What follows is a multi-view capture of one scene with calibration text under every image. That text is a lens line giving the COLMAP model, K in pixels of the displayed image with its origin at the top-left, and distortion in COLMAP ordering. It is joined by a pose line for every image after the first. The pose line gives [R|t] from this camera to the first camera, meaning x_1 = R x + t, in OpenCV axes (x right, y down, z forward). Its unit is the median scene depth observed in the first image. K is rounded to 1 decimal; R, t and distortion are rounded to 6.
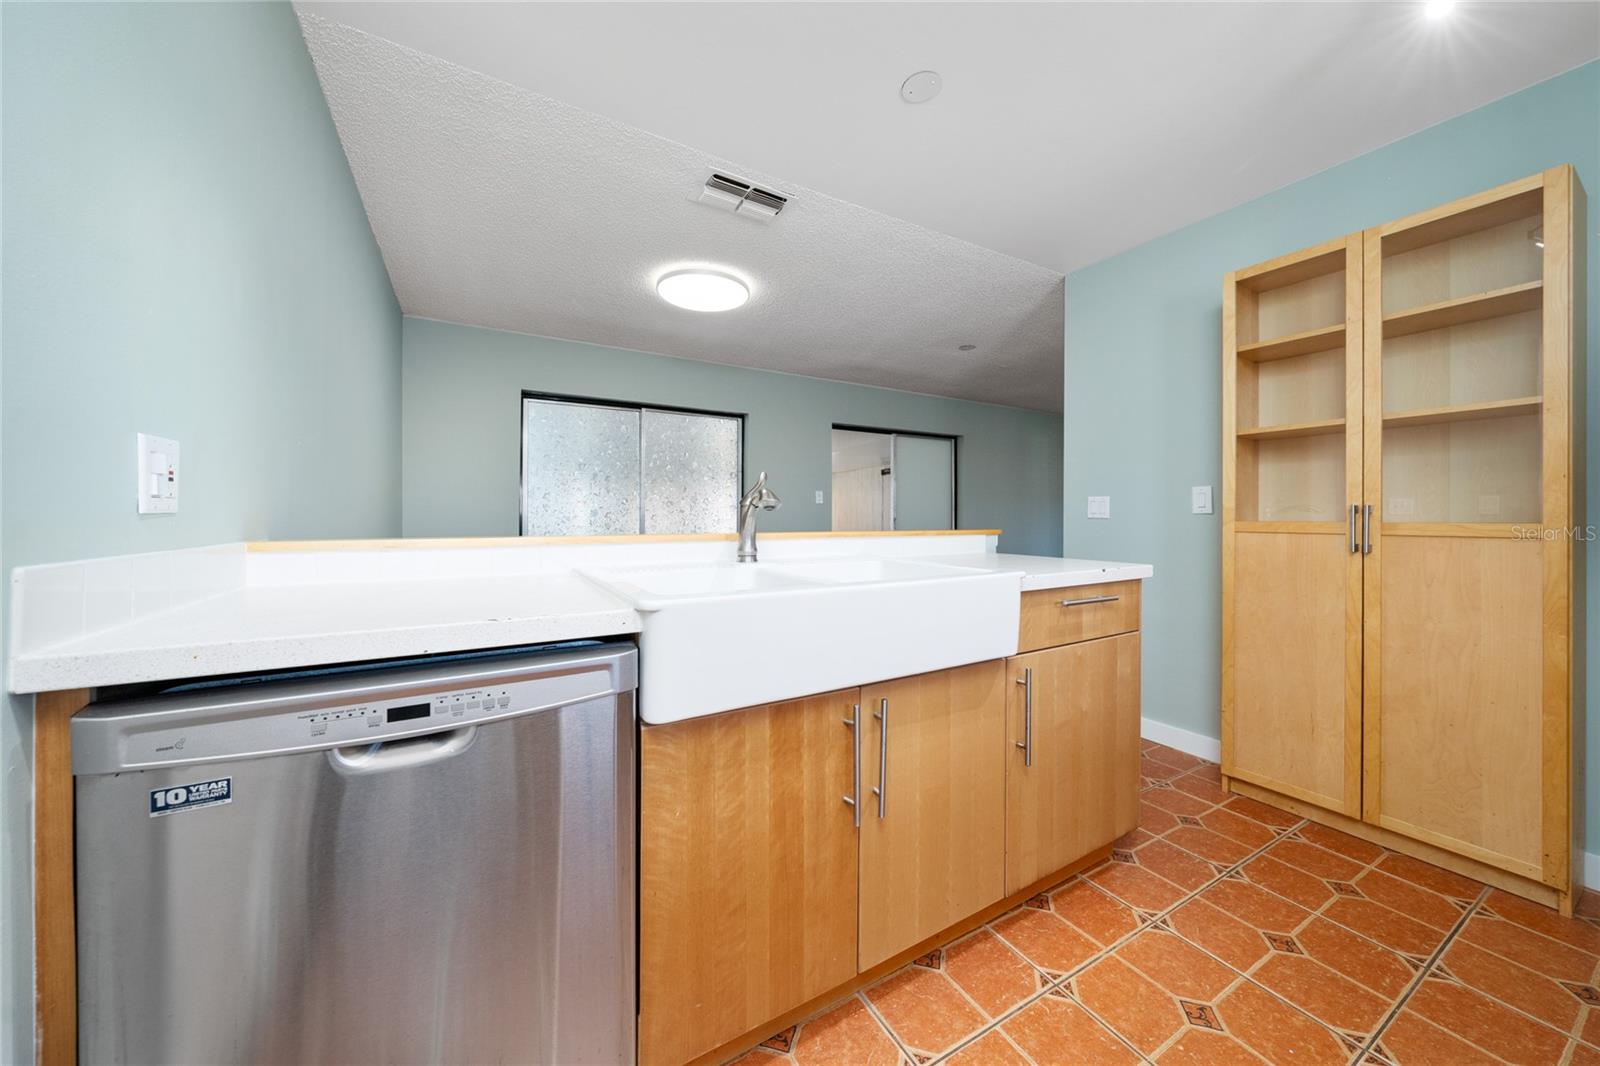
lens RADIAL K [[556.2, 0, 811.0], [0, 556.2, 524.0], [0, 0, 1]] dist [0.000928, 0.000179]
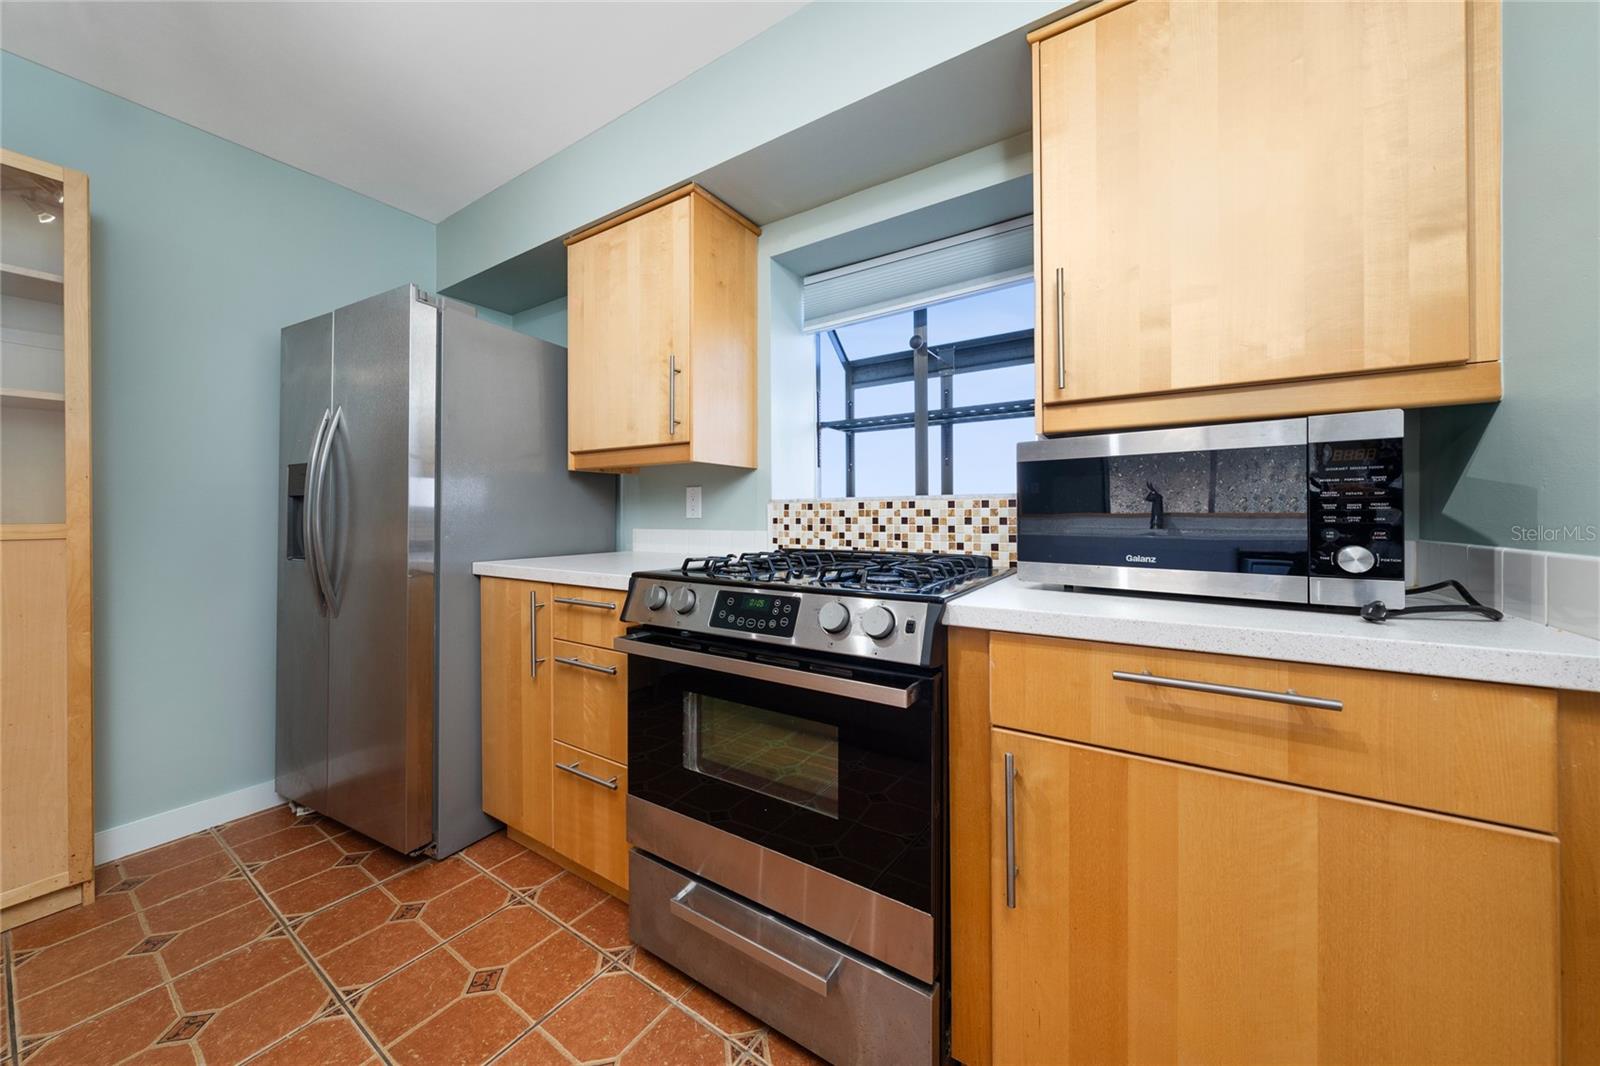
lens RADIAL K [[556.2, 0, 794.3], [0, 556.2, 511.7], [0, 0, 1]] dist [0.000928, 0.000179]
pose [[-0.436556, 0.007226, 0.899648, -0.164474], [0.016543, 0.999863, -0.000003, -0.000170], [-0.899525, 0.014882, -0.436616, 0.295679]]
